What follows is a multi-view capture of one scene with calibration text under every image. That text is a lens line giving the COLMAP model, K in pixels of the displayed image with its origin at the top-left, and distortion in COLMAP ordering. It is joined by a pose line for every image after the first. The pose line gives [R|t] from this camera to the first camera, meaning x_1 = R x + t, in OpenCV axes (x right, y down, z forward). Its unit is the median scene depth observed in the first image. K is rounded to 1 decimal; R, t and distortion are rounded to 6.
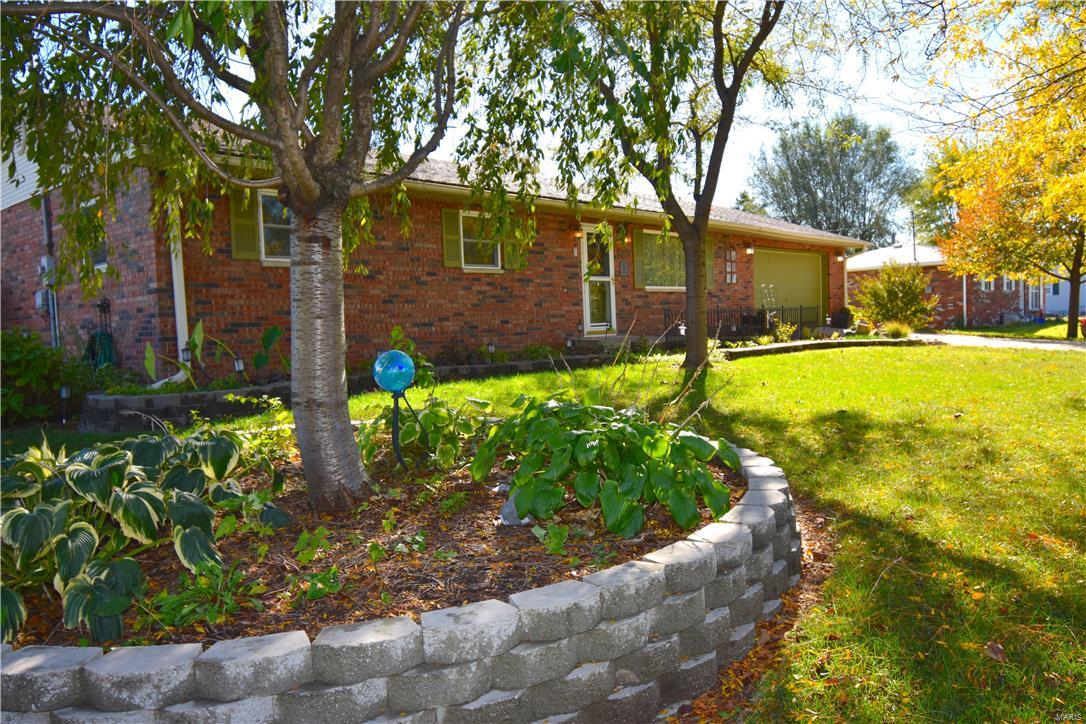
lens RADIAL K [[789.5, 0, 541.7], [0, 789.5, 363.1], [0, 0, 1]] dist [0.006026, -0.011858]
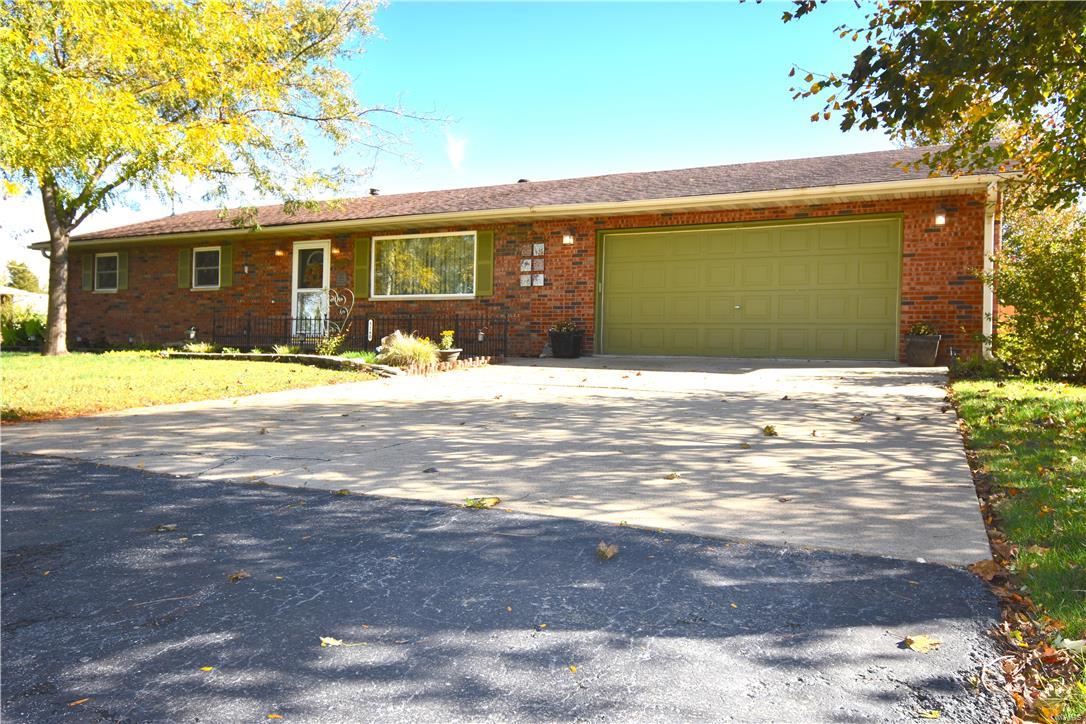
lens RADIAL K [[789.5, 0, 542.5], [0, 789.5, 360.5], [0, 0, 1]] dist [0.006026, -0.011858]
pose [[0.271022, 0.046049, -0.961471, 1.437088], [-0.081322, 0.996379, 0.024798, -0.075690], [0.959132, 0.071468, 0.273786, 1.207933]]
